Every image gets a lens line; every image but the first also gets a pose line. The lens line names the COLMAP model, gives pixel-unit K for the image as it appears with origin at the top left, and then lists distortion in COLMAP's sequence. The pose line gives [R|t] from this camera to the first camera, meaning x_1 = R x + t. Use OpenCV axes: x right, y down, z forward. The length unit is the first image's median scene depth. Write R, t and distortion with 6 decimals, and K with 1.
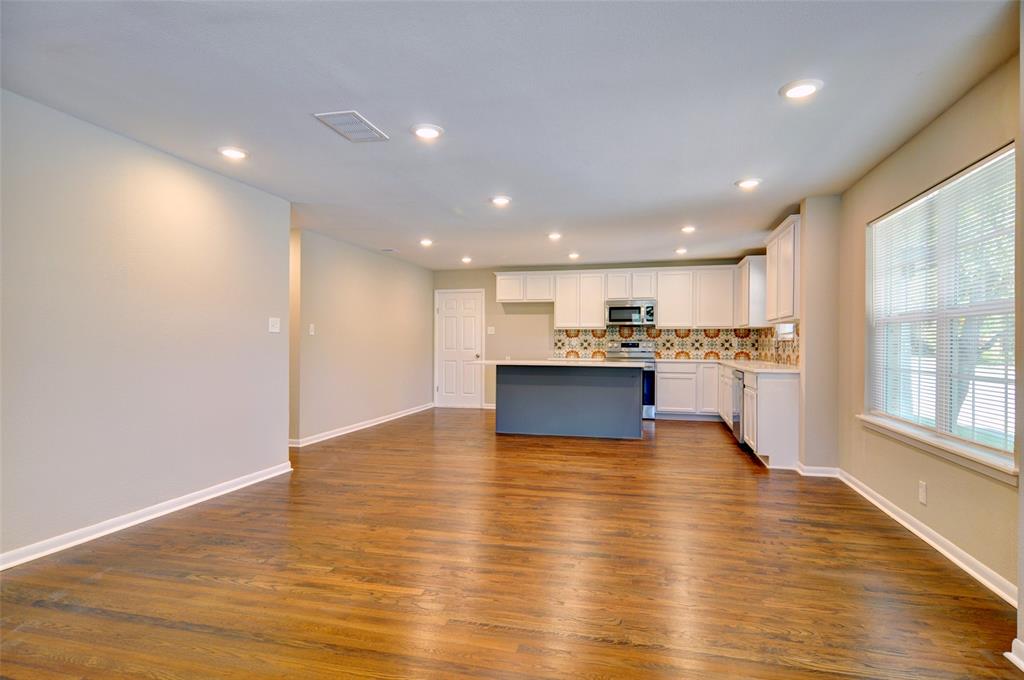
lens RADIAL K [[541.1, 0, 513.1], [0, 541.1, 341.9], [0, 0, 1]] dist [0.029449, -0.019506]
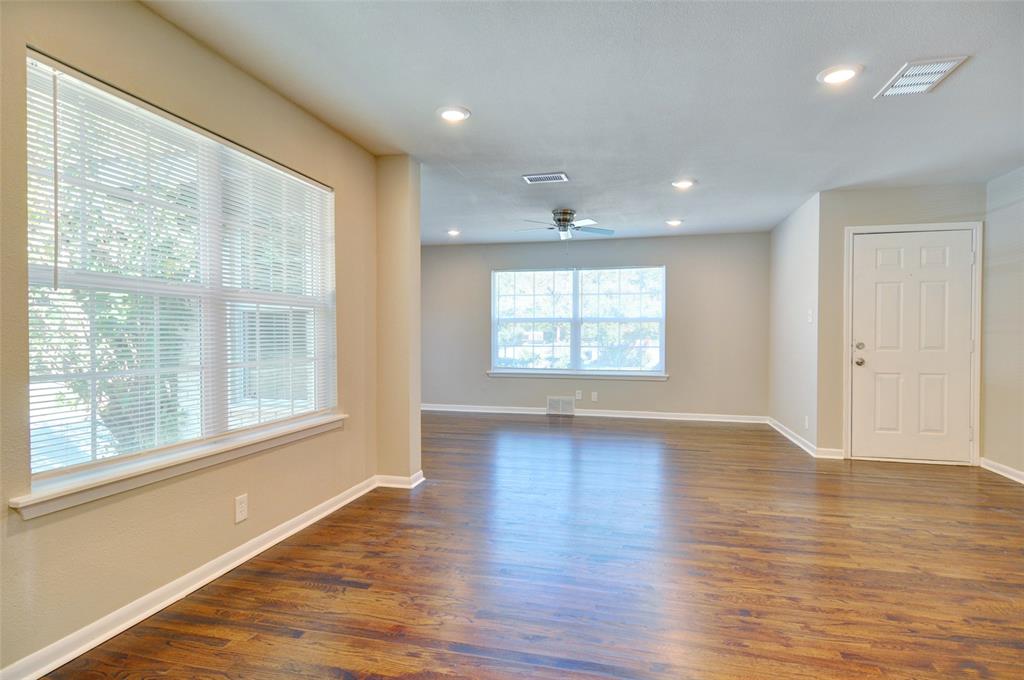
lens RADIAL K [[541.1, 0, 513.1], [0, 541.1, 341.9], [0, 0, 1]] dist [0.029449, -0.019506]
pose [[-0.999925, -0.004197, -0.011525, 0.132777], [-0.004310, 0.999943, 0.009807, 0.004884], [0.011483, 0.009855, -0.999886, 0.704157]]
